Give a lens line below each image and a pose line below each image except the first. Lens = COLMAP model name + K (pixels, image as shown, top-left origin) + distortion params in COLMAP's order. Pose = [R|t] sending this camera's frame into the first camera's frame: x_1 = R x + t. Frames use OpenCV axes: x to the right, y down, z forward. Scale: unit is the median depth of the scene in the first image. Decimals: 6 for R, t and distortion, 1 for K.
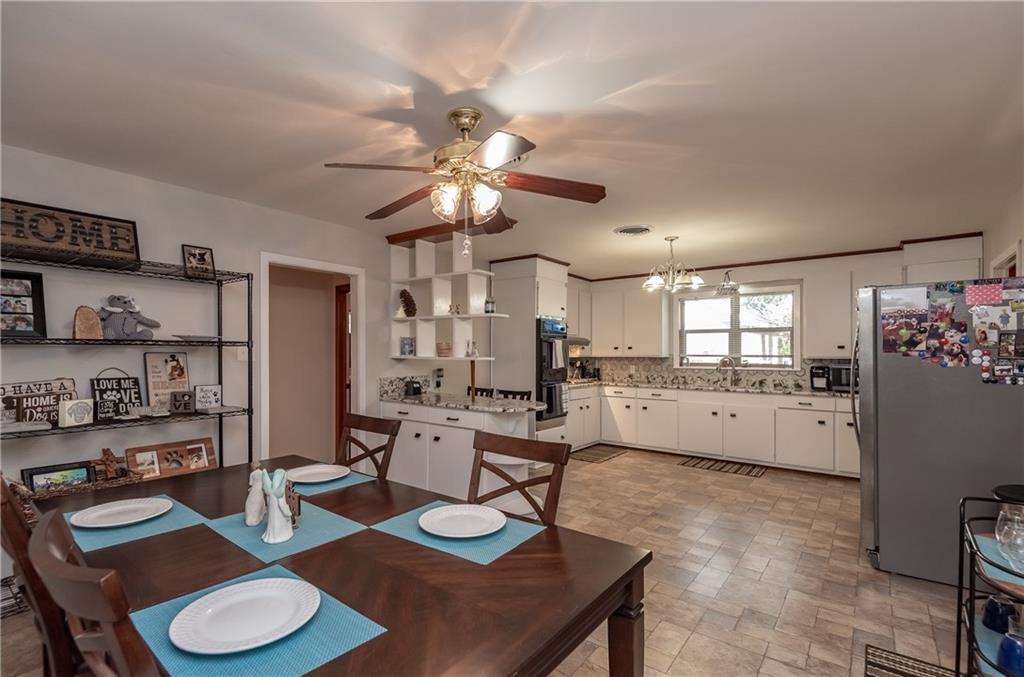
lens RADIAL K [[454.1, 0, 510.9], [0, 454.1, 354.0], [0, 0, 1]] dist [0.001255, 0.000200]
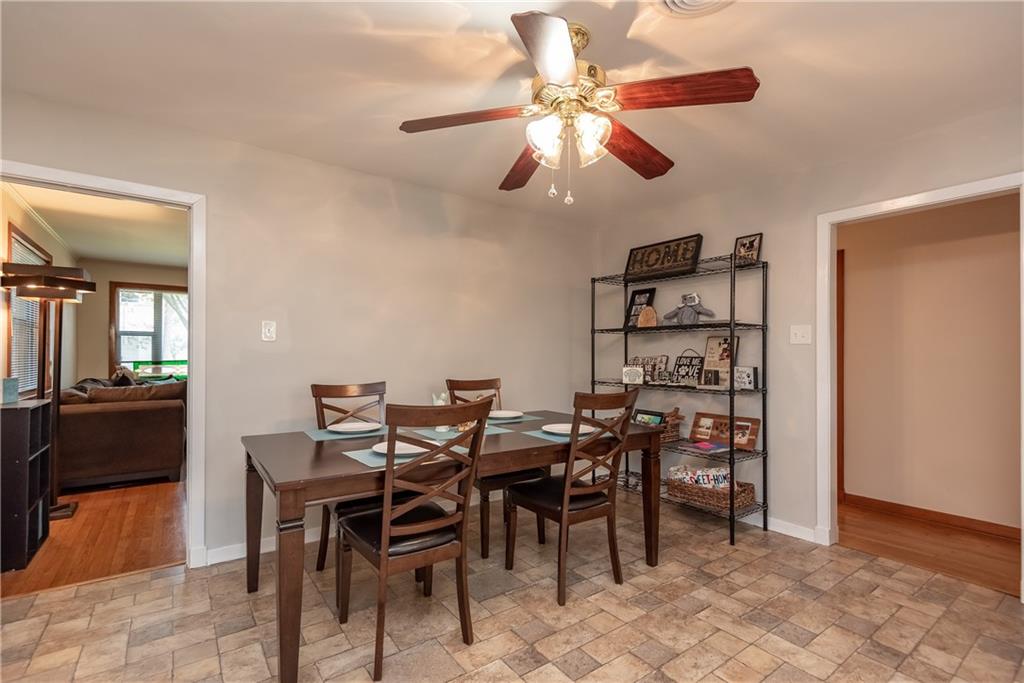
lens RADIAL K [[466.3, 0, 509.9], [0, 466.3, 347.4], [0, 0, 1]] dist [0.001808, -0.007894]
pose [[-0.278149, -0.007021, -0.960512, 0.541895], [-0.001411, 0.999975, -0.006901, 0.034093], [0.960537, -0.000564, -0.278152, 0.821469]]
